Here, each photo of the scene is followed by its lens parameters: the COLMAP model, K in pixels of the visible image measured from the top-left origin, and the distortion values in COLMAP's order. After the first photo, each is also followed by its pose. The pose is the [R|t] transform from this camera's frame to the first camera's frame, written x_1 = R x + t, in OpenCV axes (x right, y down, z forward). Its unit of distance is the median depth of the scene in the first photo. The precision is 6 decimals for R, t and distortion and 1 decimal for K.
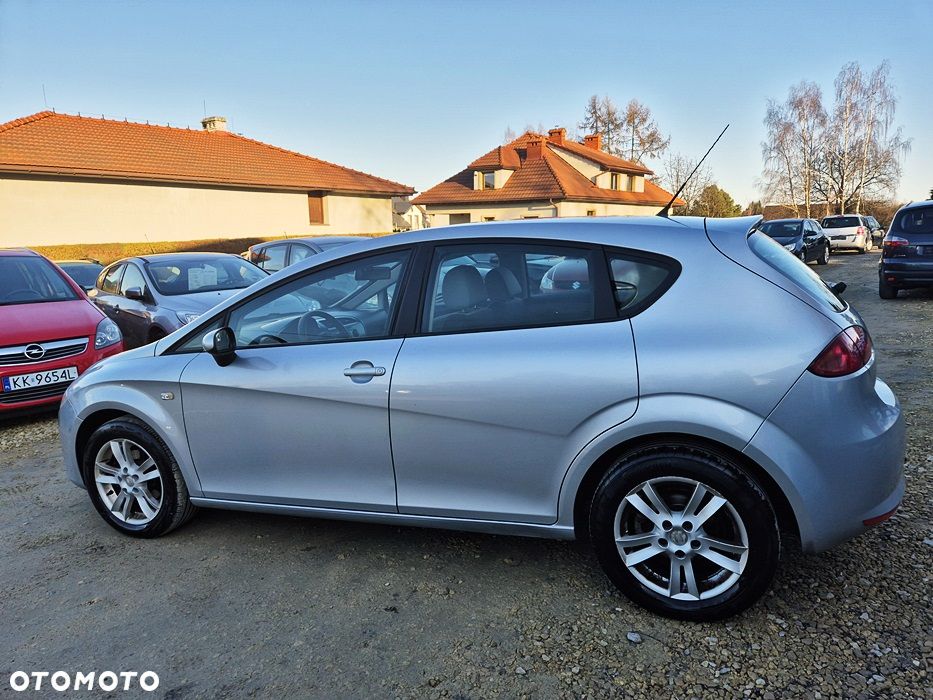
lens RADIAL K [[626.7, 0, 477.2], [0, 626.7, 343.9], [0, 0, 1]] dist [0.082419, -0.067913]
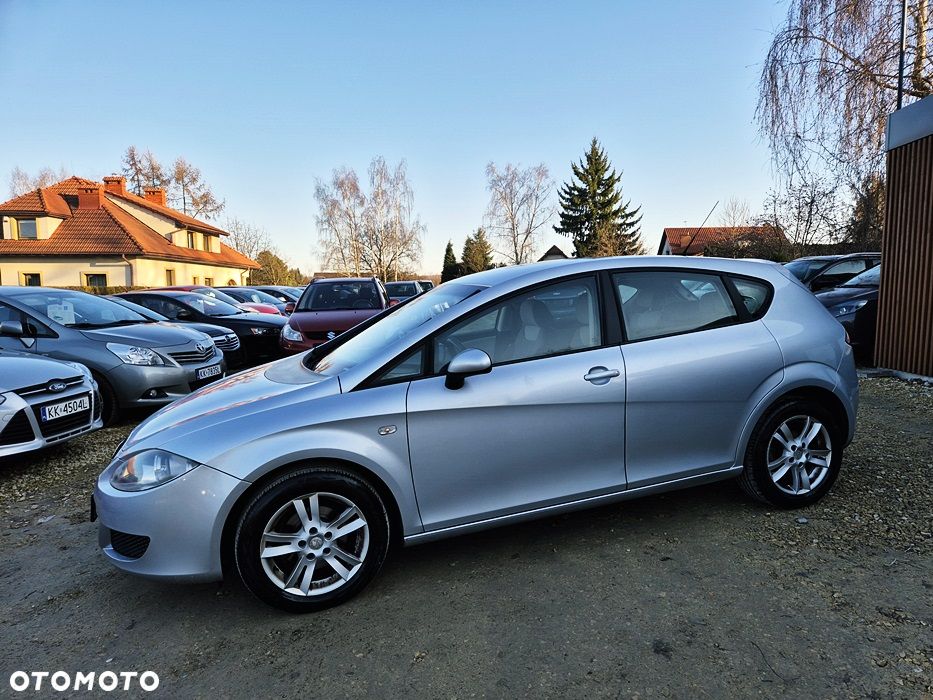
lens RADIAL K [[626.7, 0, 481.3], [0, 626.7, 361.8], [0, 0, 1]] dist [0.082419, -0.067913]
pose [[0.763581, -0.067335, 0.642191, -0.159441], [0.113827, 0.993010, -0.031225, 0.004401], [-0.635600, 0.096941, 0.765908, 0.032594]]
